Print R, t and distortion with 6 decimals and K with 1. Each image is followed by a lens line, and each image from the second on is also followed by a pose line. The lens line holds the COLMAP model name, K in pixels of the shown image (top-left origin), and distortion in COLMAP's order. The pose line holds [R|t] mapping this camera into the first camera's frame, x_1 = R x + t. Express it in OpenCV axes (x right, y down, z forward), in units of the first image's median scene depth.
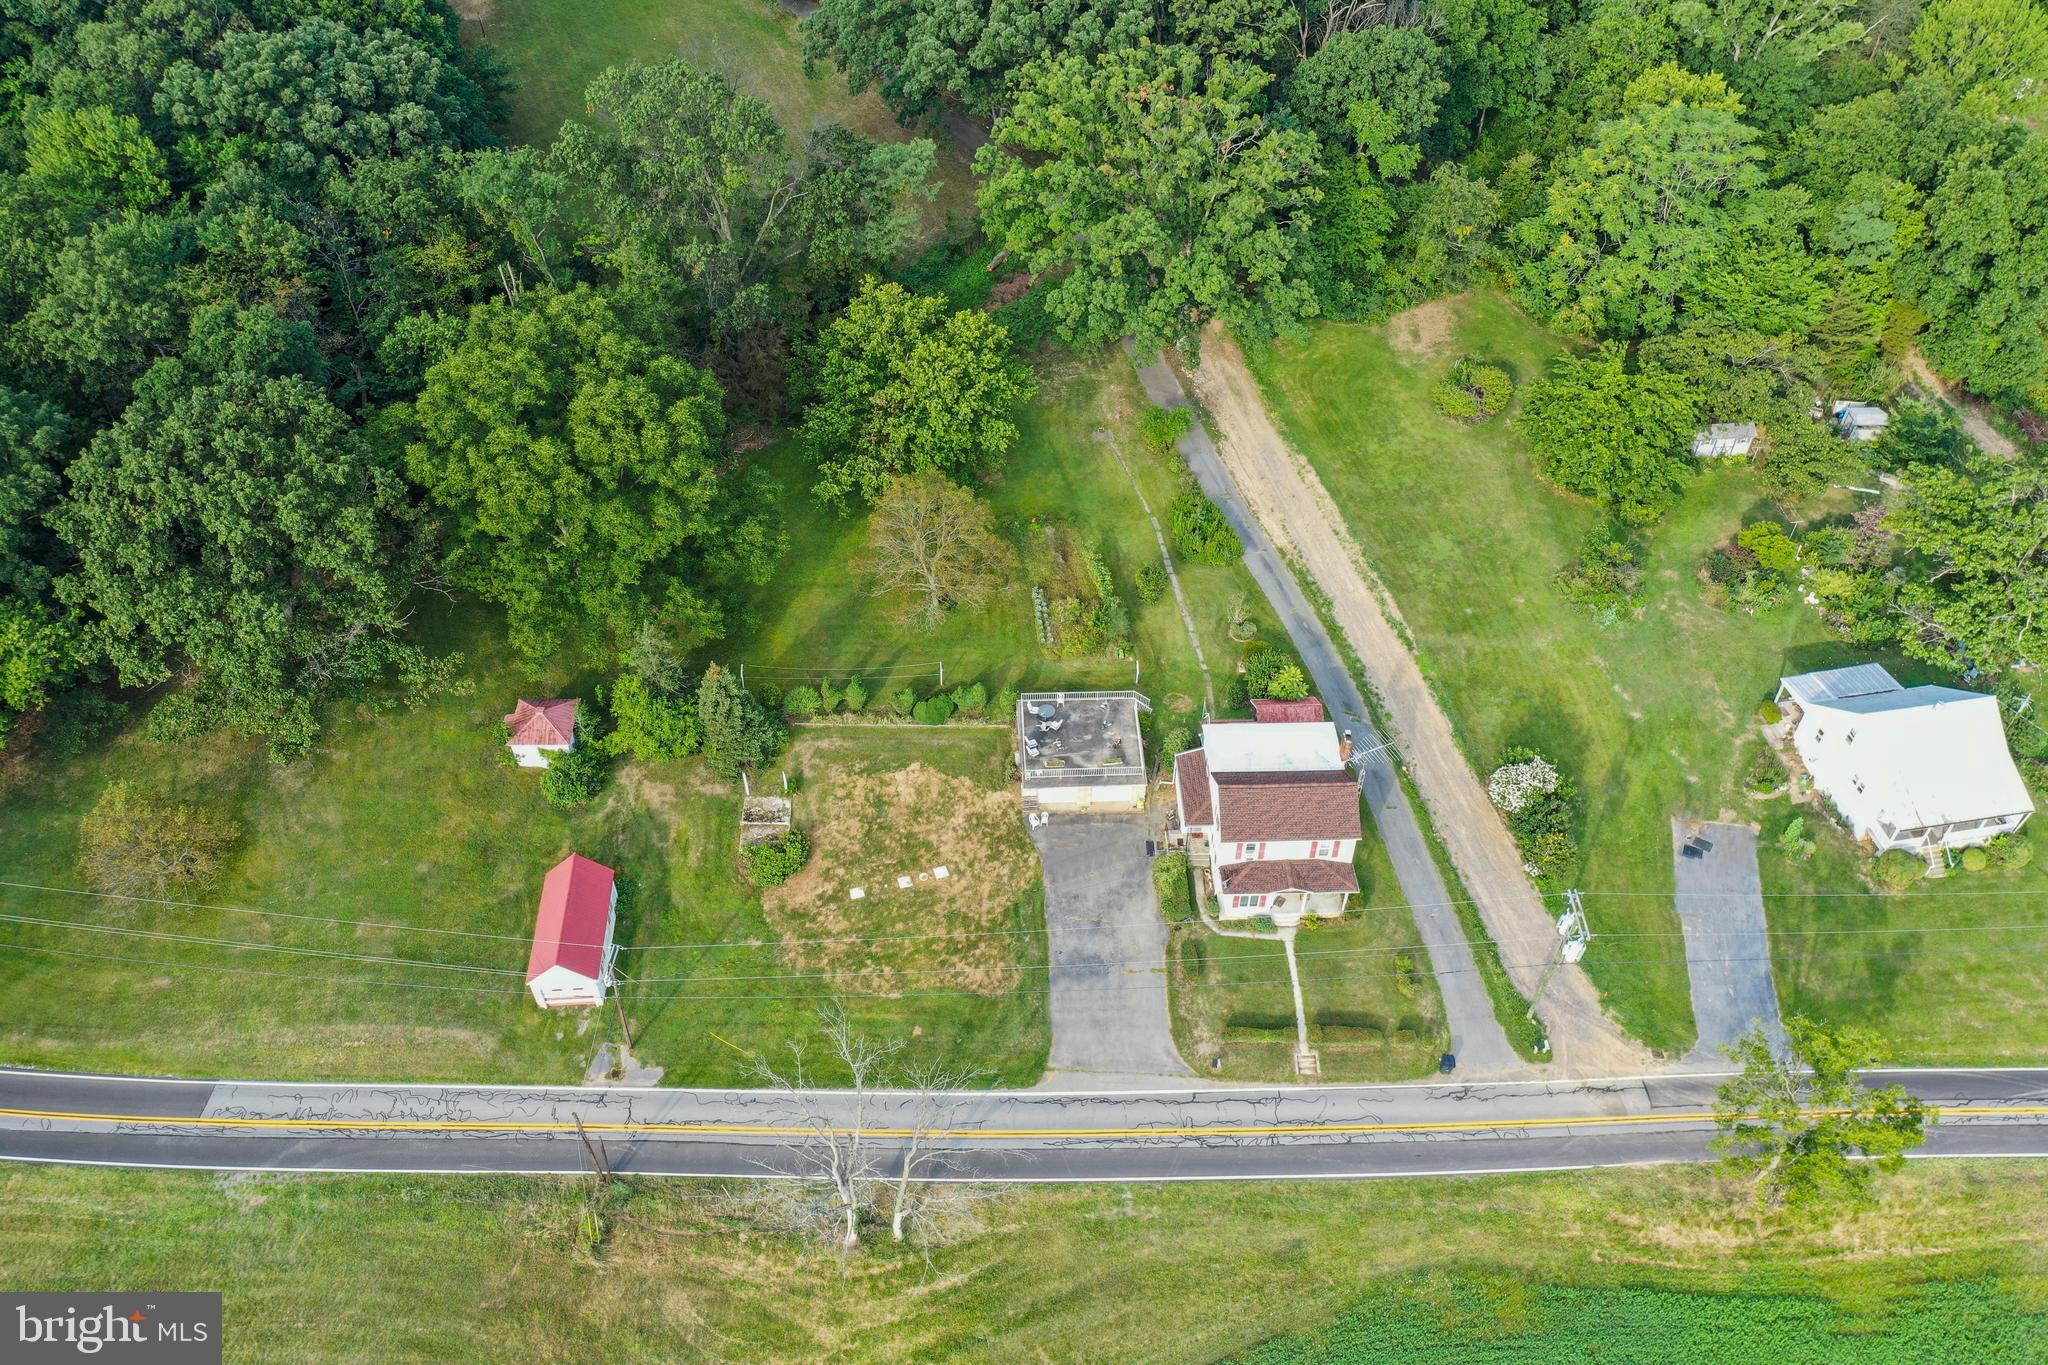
lens RADIAL K [[1618.6, 0, 1013.6], [0, 1618.6, 664.6], [0, 0, 1]] dist [-0.005967, 0.003222]
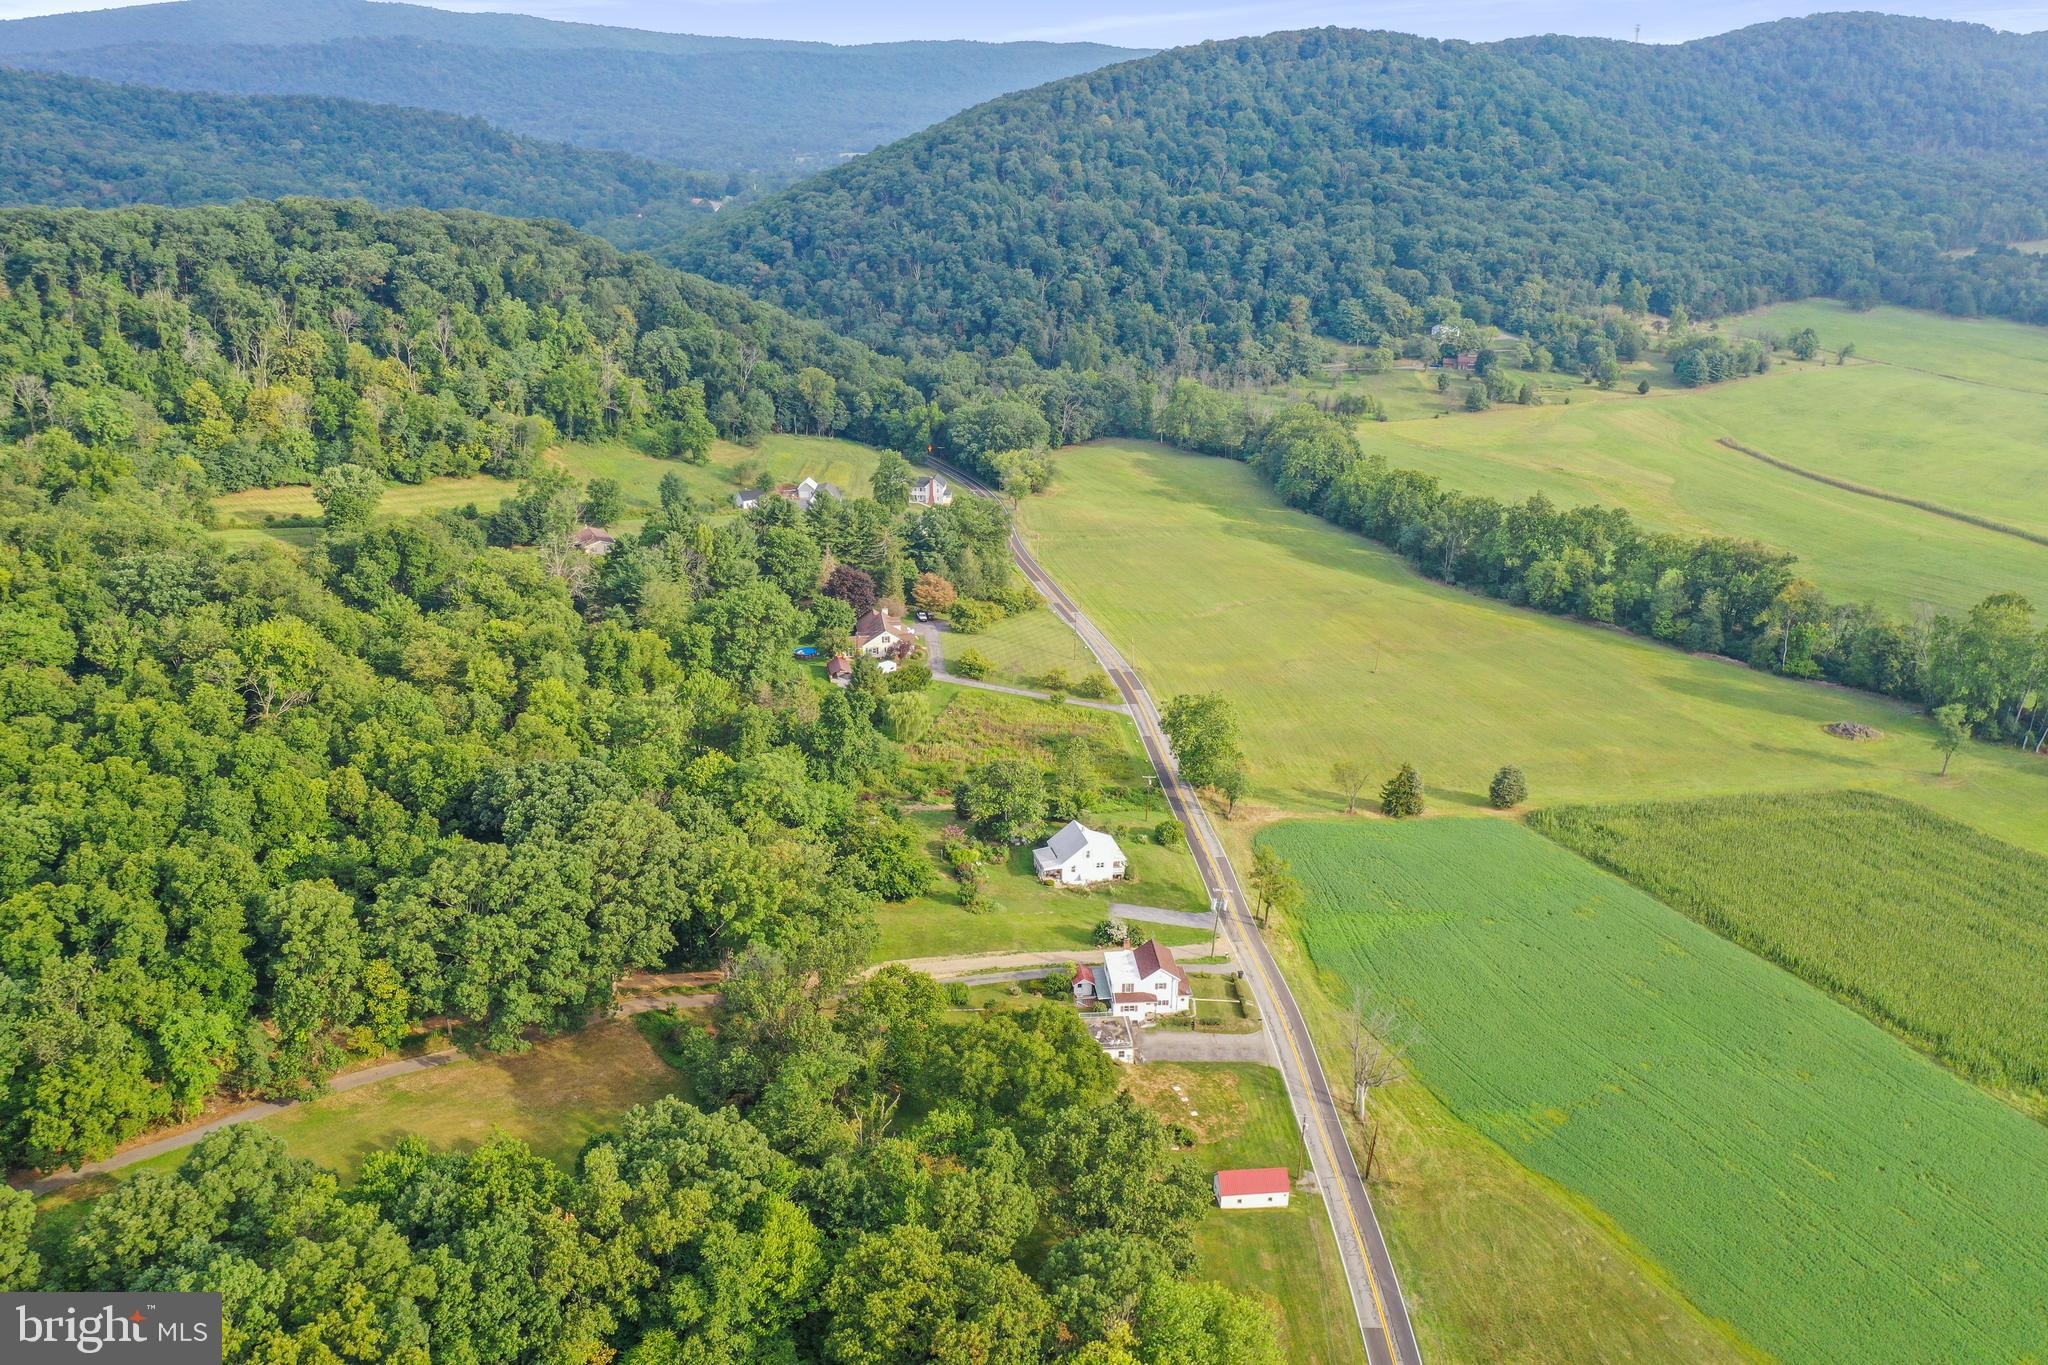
lens RADIAL K [[1614.6, 0, 1007.1], [0, 1614.6, 668.0], [0, 0, 1]] dist [-0.004895, -0.003624]
pose [[-0.045671, -0.328498, 0.943400, -1.818027], [0.687351, 0.674955, 0.268299, -0.943689], [-0.724888, 0.660701, 0.194967, 0.407073]]
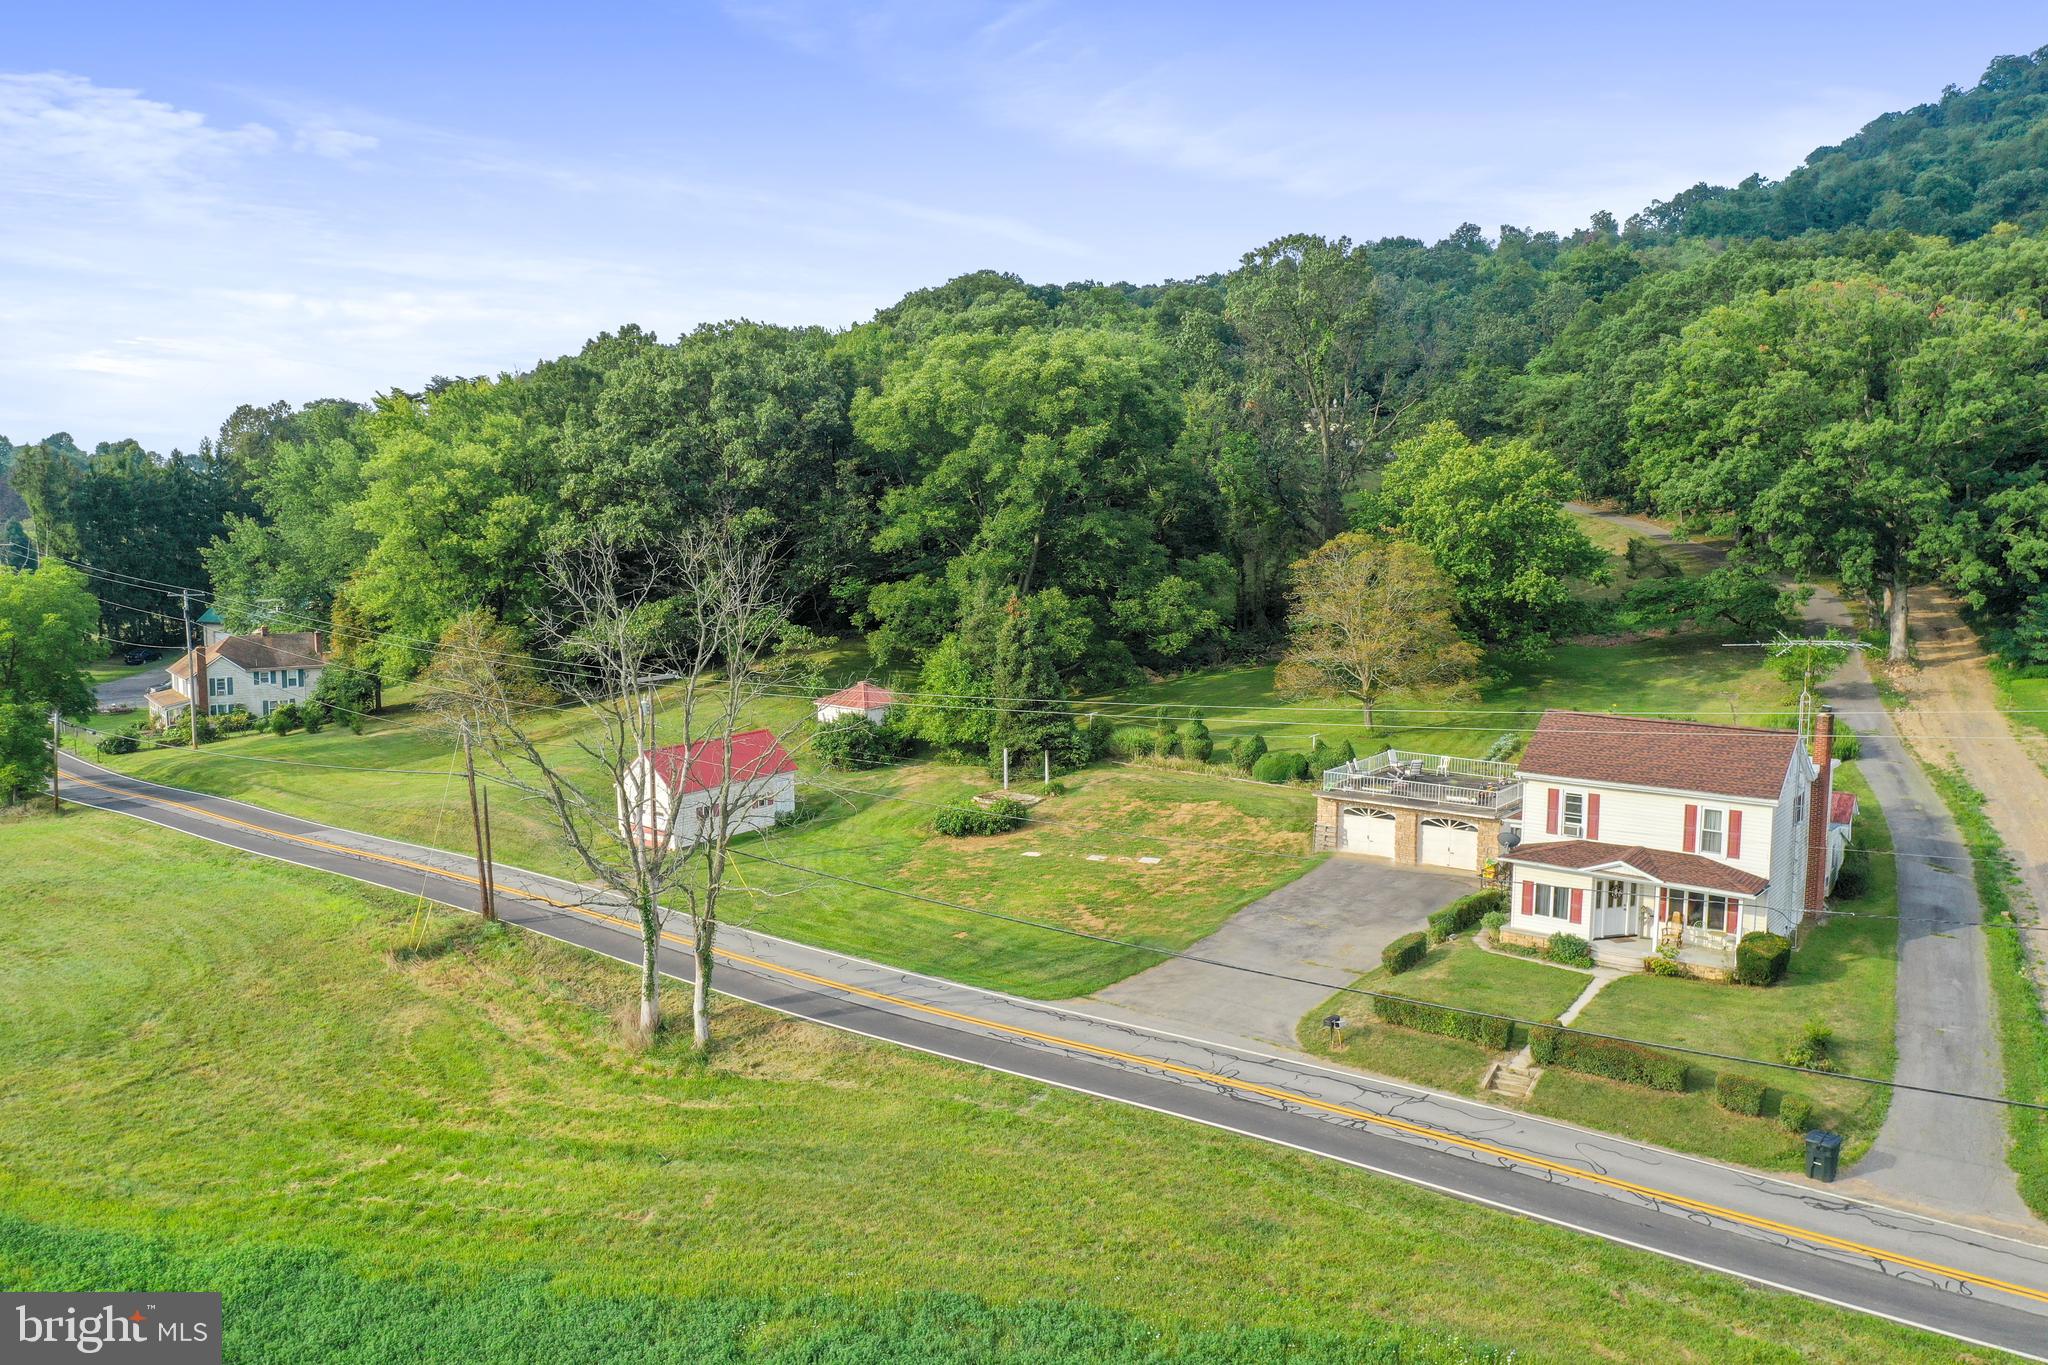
lens RADIAL K [[1615.8, 0, 1009.9], [0, 1615.8, 671.1], [0, 0, 1]] dist [-0.006235, 0.000049]
pose [[0.776003, 0.077015, -0.626010, 0.329372], [-0.439978, 0.777253, -0.449775, 0.400039], [0.451929, 0.624457, 0.637035, 0.500888]]
